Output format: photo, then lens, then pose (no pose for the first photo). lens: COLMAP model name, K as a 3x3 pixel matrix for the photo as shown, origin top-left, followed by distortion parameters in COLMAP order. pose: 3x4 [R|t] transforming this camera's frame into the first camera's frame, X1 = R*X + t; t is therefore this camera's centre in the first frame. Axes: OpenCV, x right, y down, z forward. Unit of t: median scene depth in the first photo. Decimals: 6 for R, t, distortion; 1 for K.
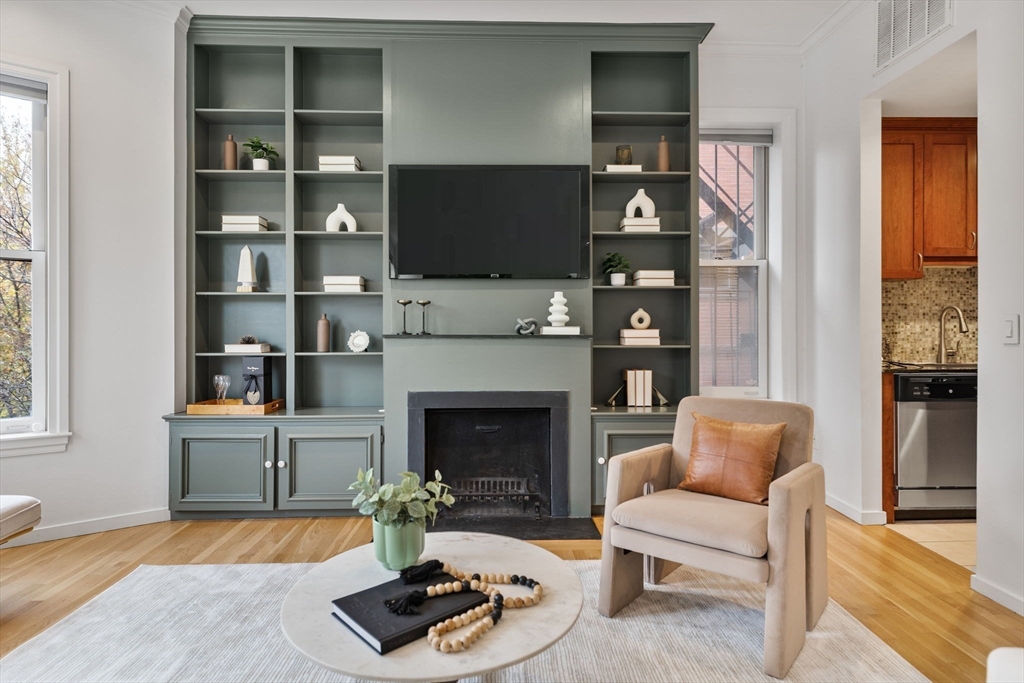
lens RADIAL K [[591.8, 0, 511.0], [0, 591.8, 335.3], [0, 0, 1]] dist [-0.000003, -0.000396]
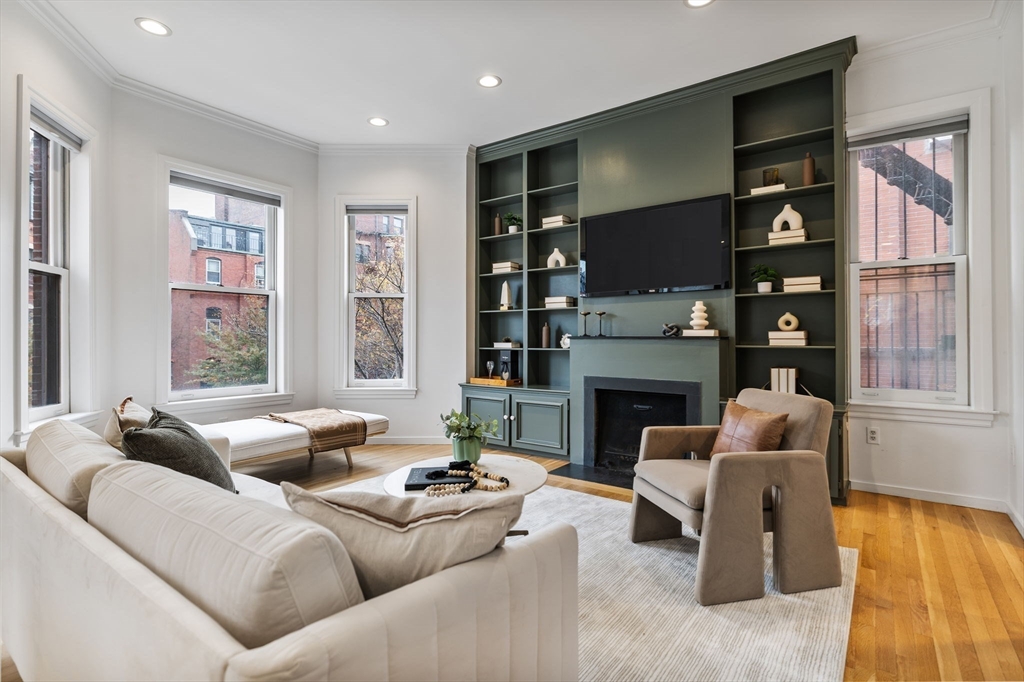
lens RADIAL K [[496.0, 0, 512.7], [0, 496.0, 334.4], [0, 0, 1]] dist [-0.003943, 0.000031]
pose [[0.788110, -0.004084, -0.615521, 0.397998], [-0.002010, 0.999956, -0.009208, 0.005181], [0.615532, 0.008494, 0.788066, -0.045924]]
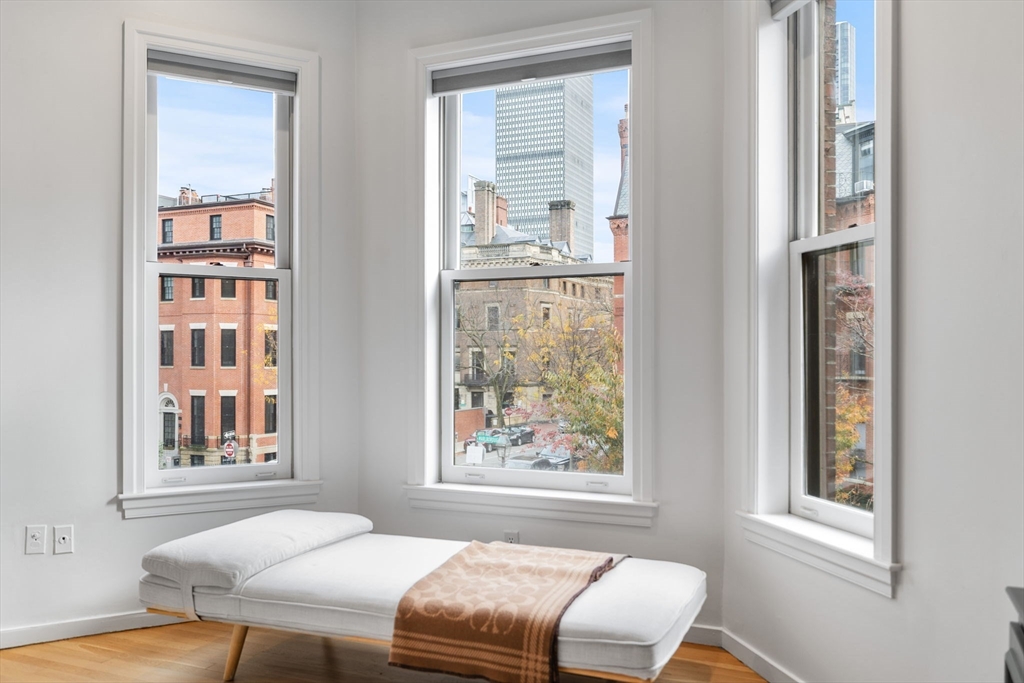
lens RADIAL K [[842.1, 0, 512.5], [0, 842.1, 355.5], [0, 0, 1]] dist [-0.016565, -0.008030]
pose [[-0.423753, -0.002134, -0.905775, 0.037966], [-0.000934, 0.999998, -0.001920, -0.010300], [0.905777, 0.000032, -0.423754, 0.866319]]
